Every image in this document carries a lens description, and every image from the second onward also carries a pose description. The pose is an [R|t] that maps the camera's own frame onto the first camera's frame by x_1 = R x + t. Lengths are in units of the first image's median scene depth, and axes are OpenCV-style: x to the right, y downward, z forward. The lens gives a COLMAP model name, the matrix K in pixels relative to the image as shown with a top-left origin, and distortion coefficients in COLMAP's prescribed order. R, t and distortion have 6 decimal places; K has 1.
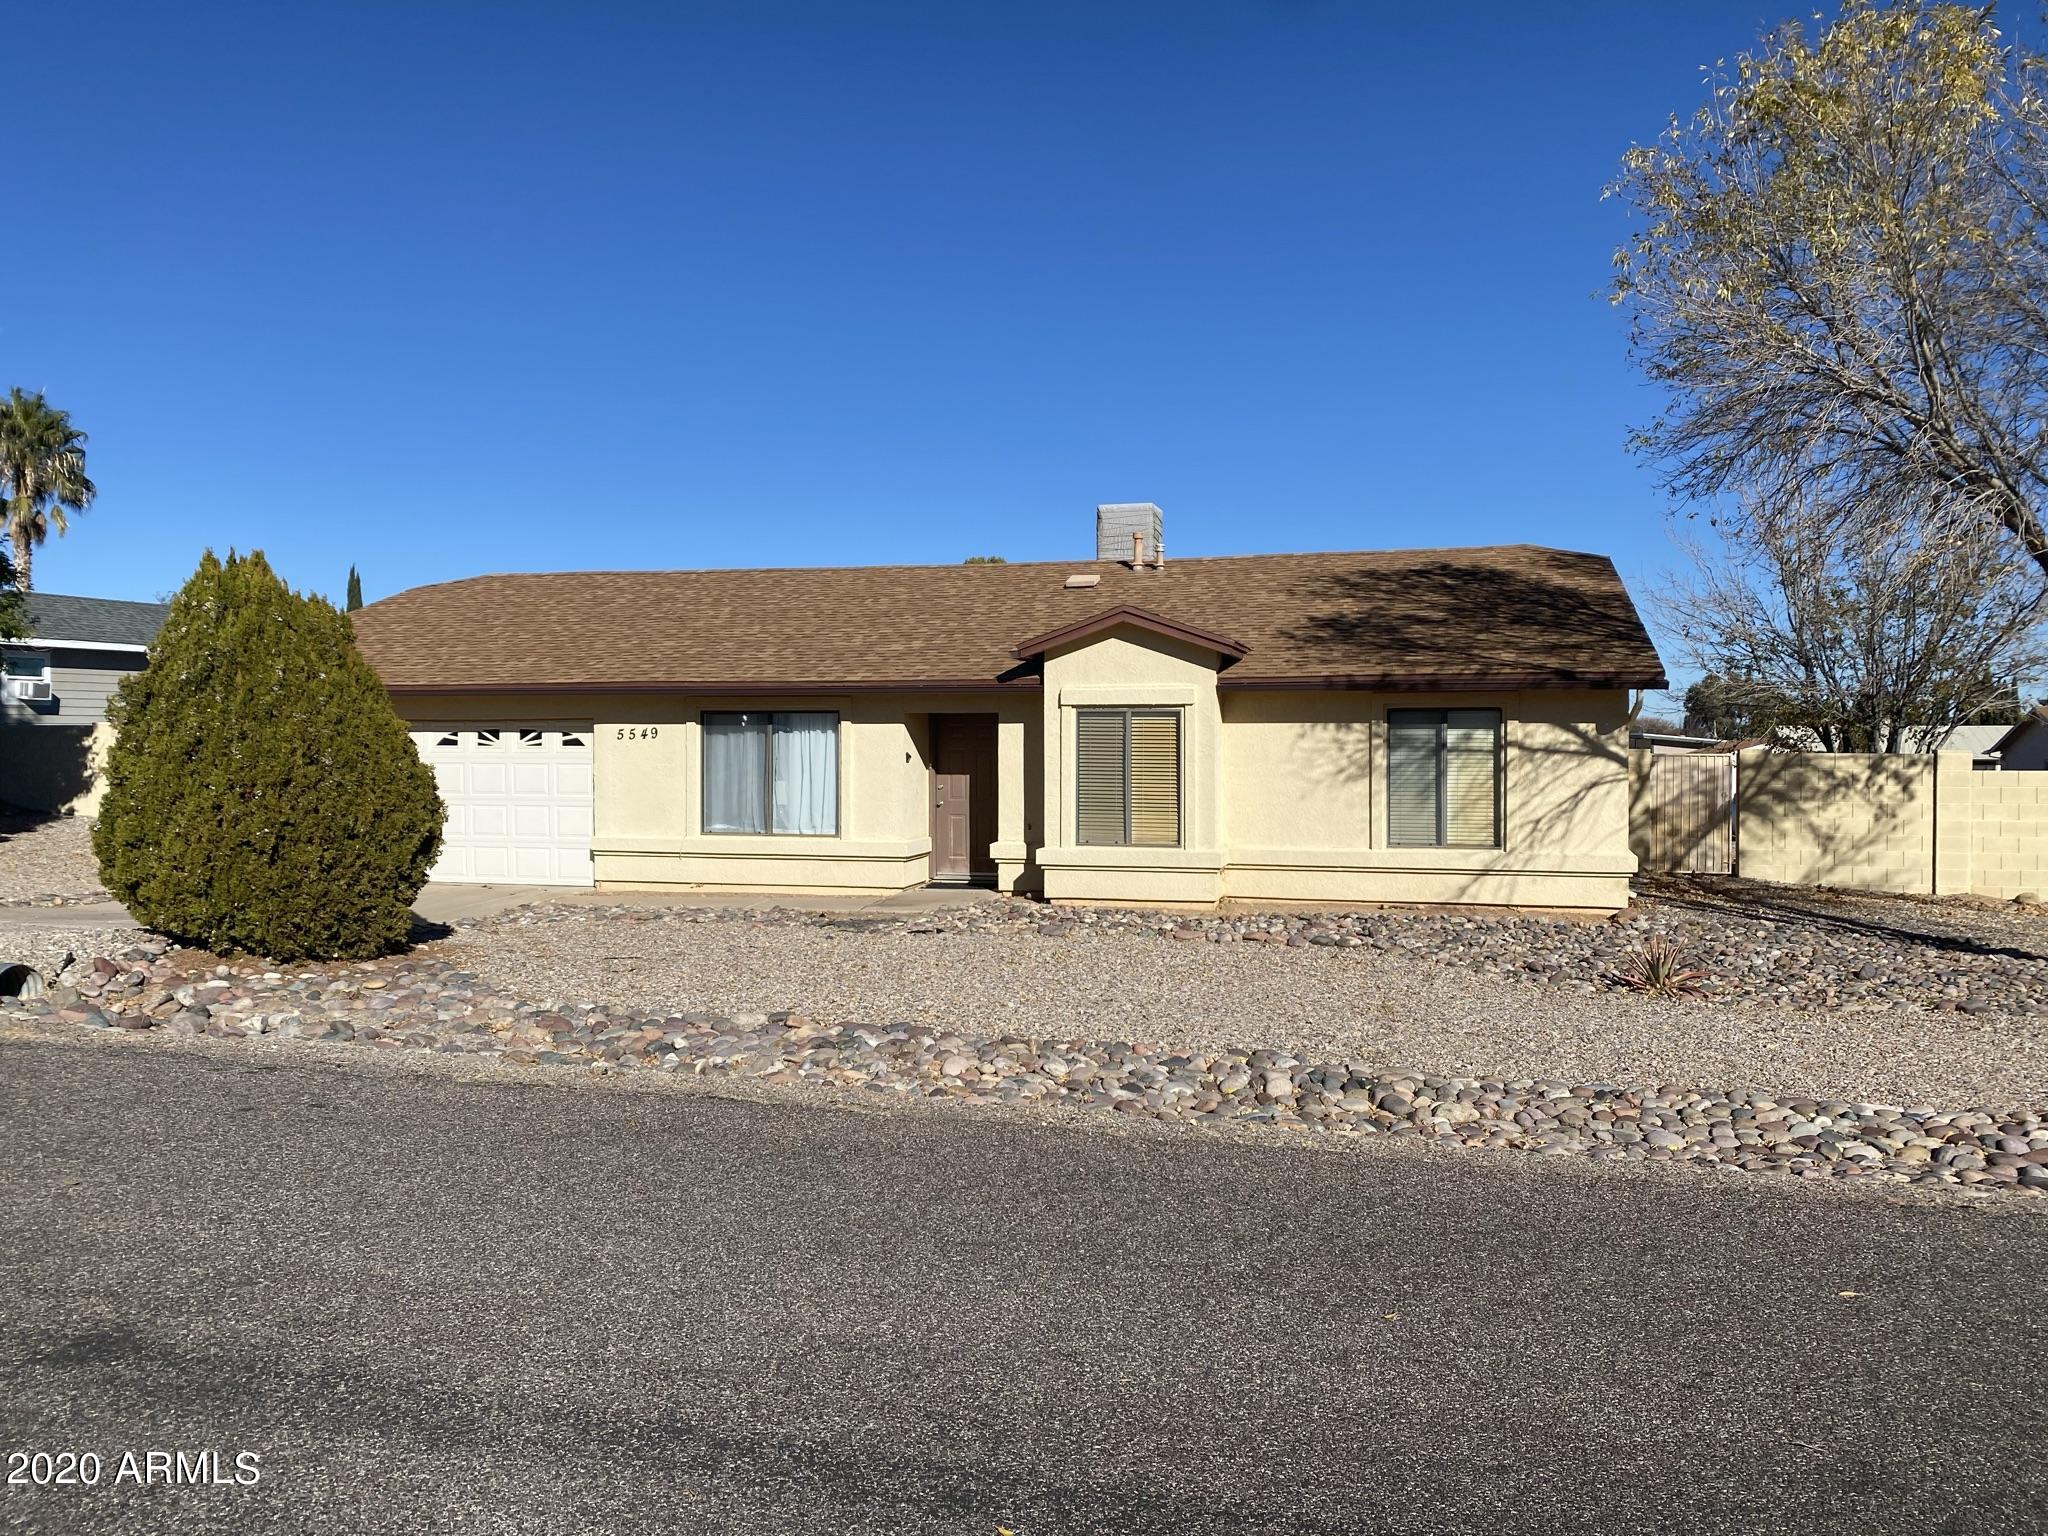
lens RADIAL K [[1566.8, 0, 1014.5], [0, 1566.8, 766.5], [0, 0, 1]] dist [0.087473, -0.101473]
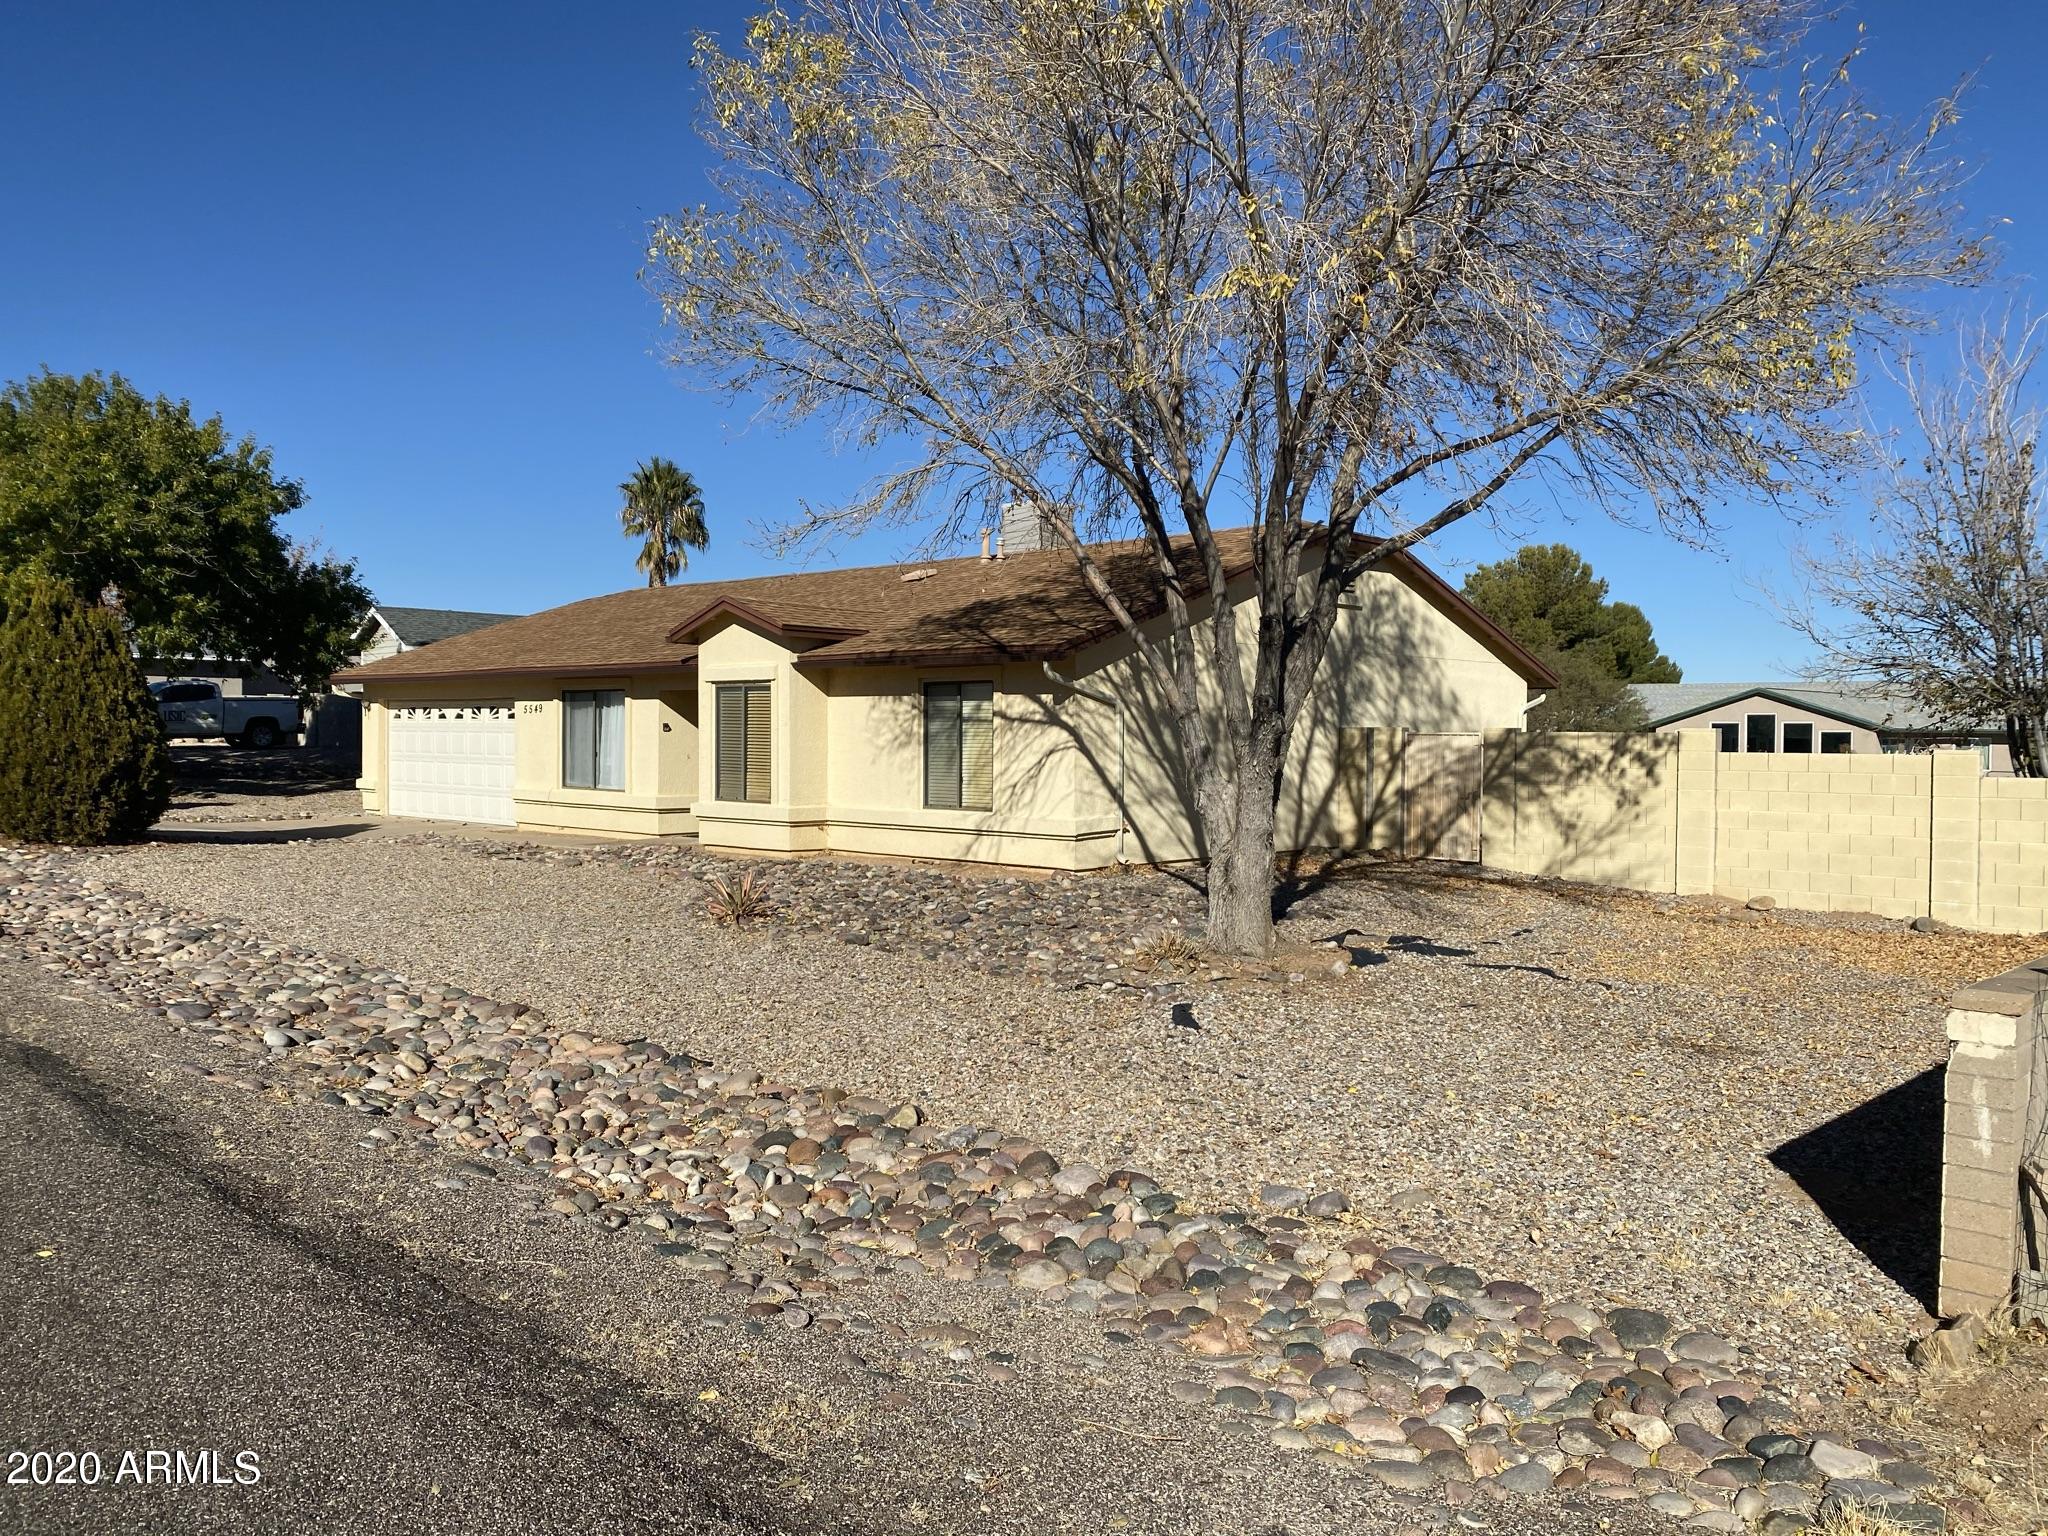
lens RADIAL K [[1566.8, 0, 1010.5], [0, 1566.8, 772.2], [0, 0, 1]] dist [0.087473, -0.101473]
pose [[0.873695, 0.019115, -0.486099, 0.735257], [-0.018828, 0.999808, 0.005475, 0.016960], [0.486110, 0.004369, 0.873886, 0.064171]]
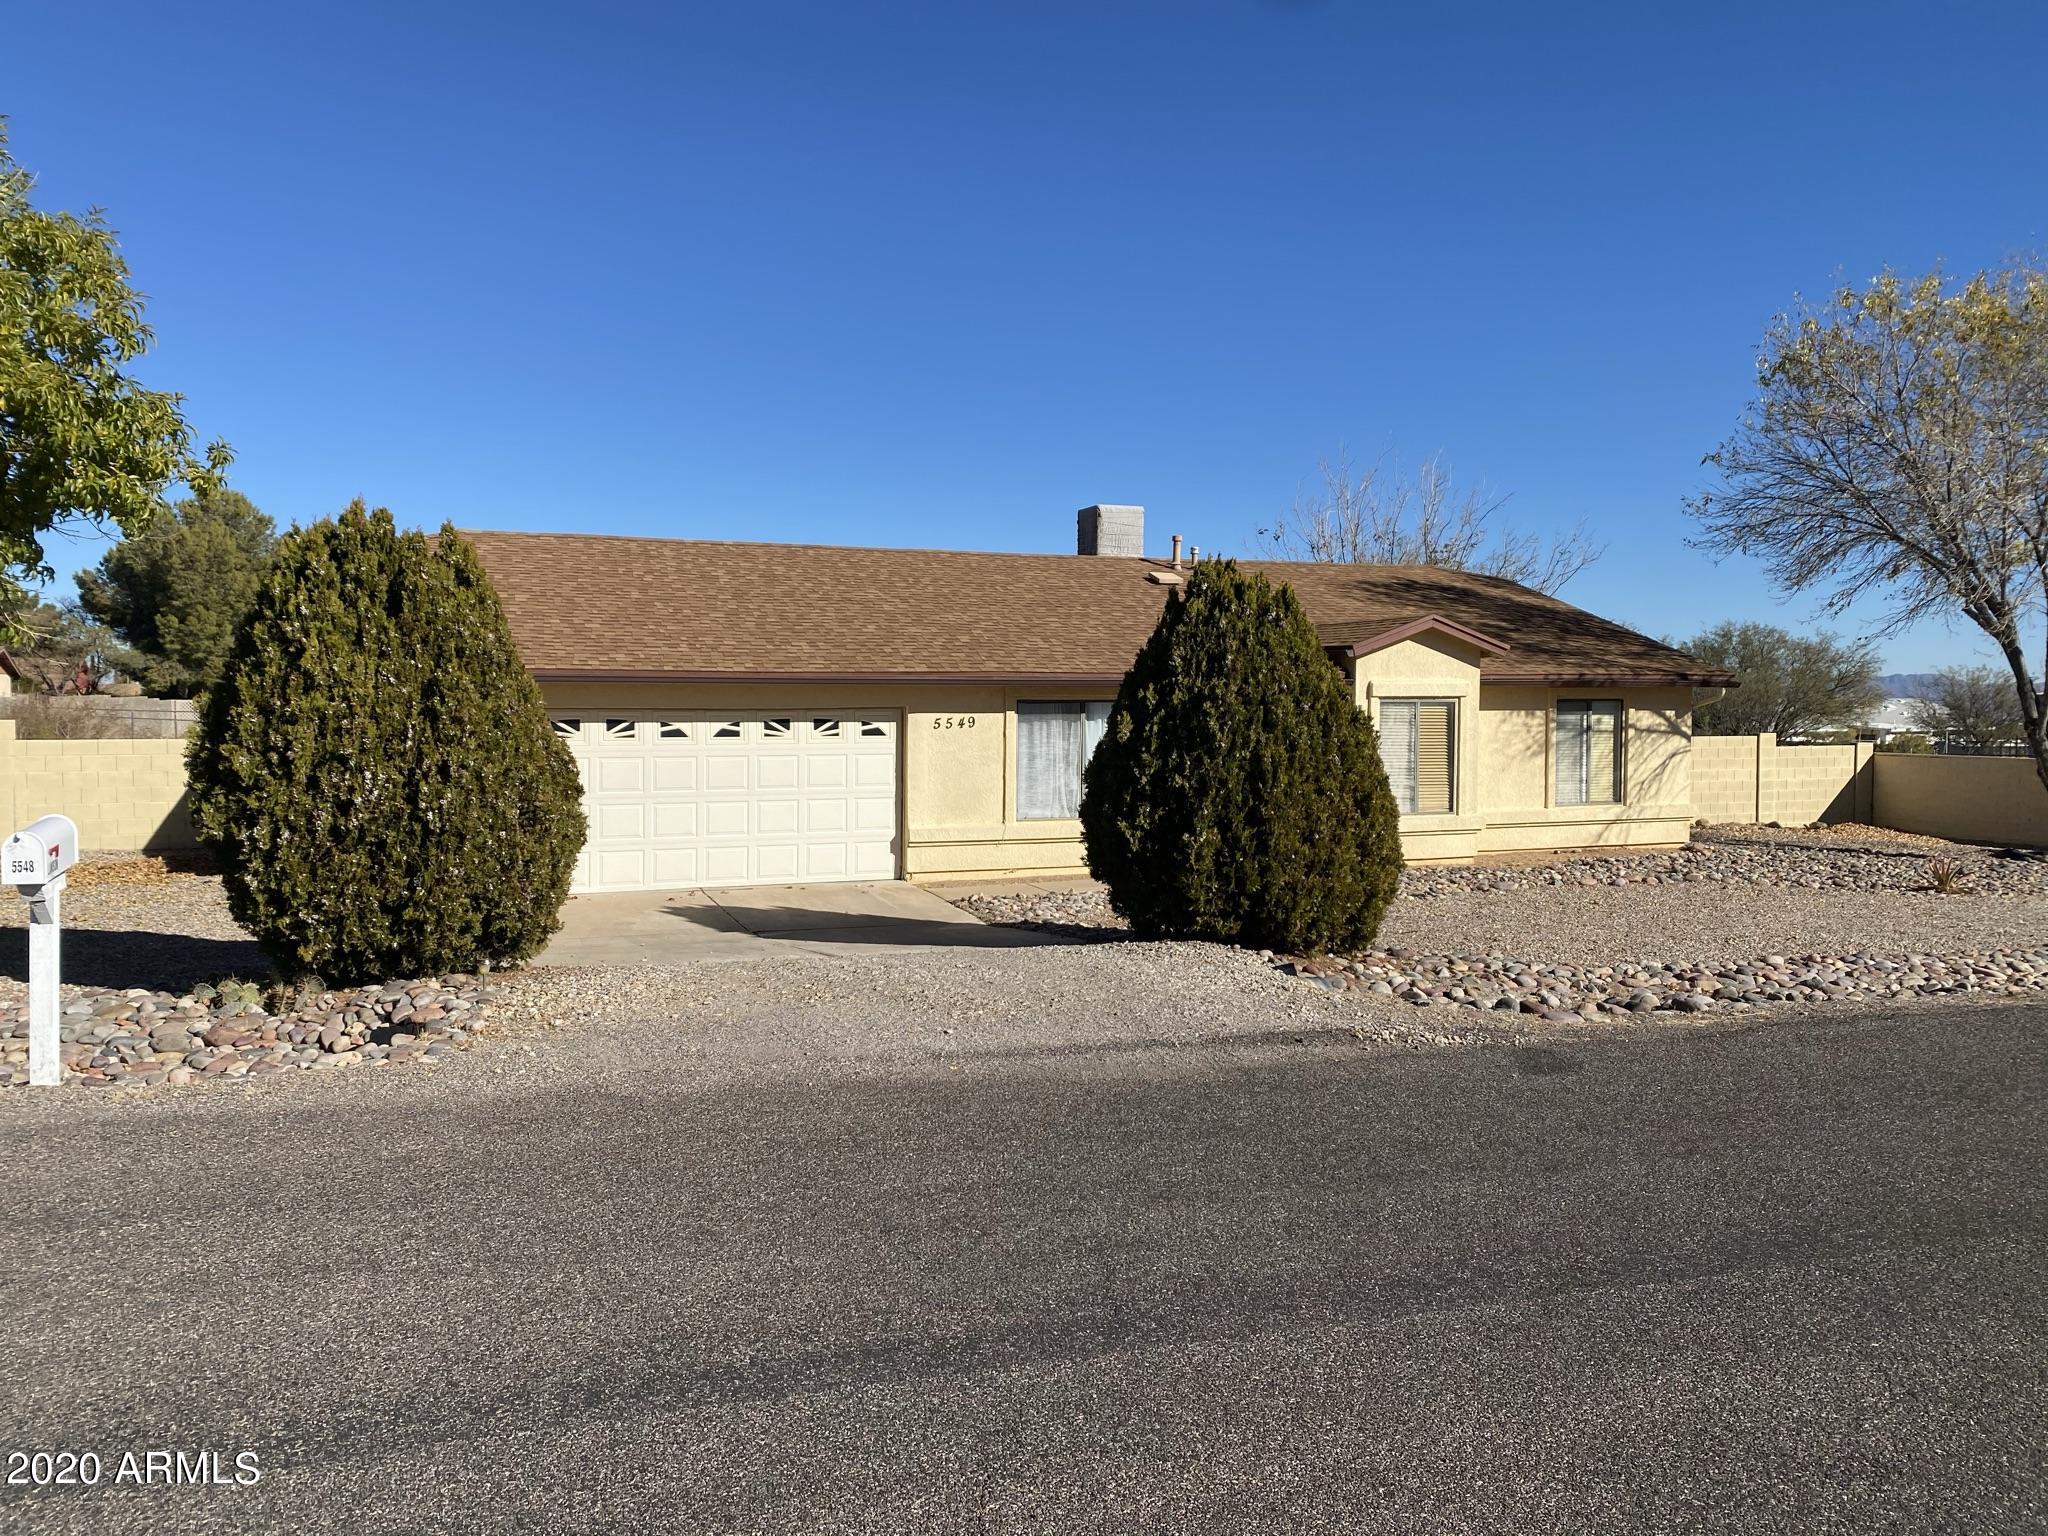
lens RADIAL K [[1566.8, 0, 1025.1], [0, 1566.8, 771.3], [0, 0, 1]] dist [0.087473, -0.101473]
pose [[0.802273, -0.028378, 0.596282, -0.796267], [0.010913, 0.999400, 0.032881, -0.022506], [-0.596857, -0.019872, 0.802102, 0.192729]]
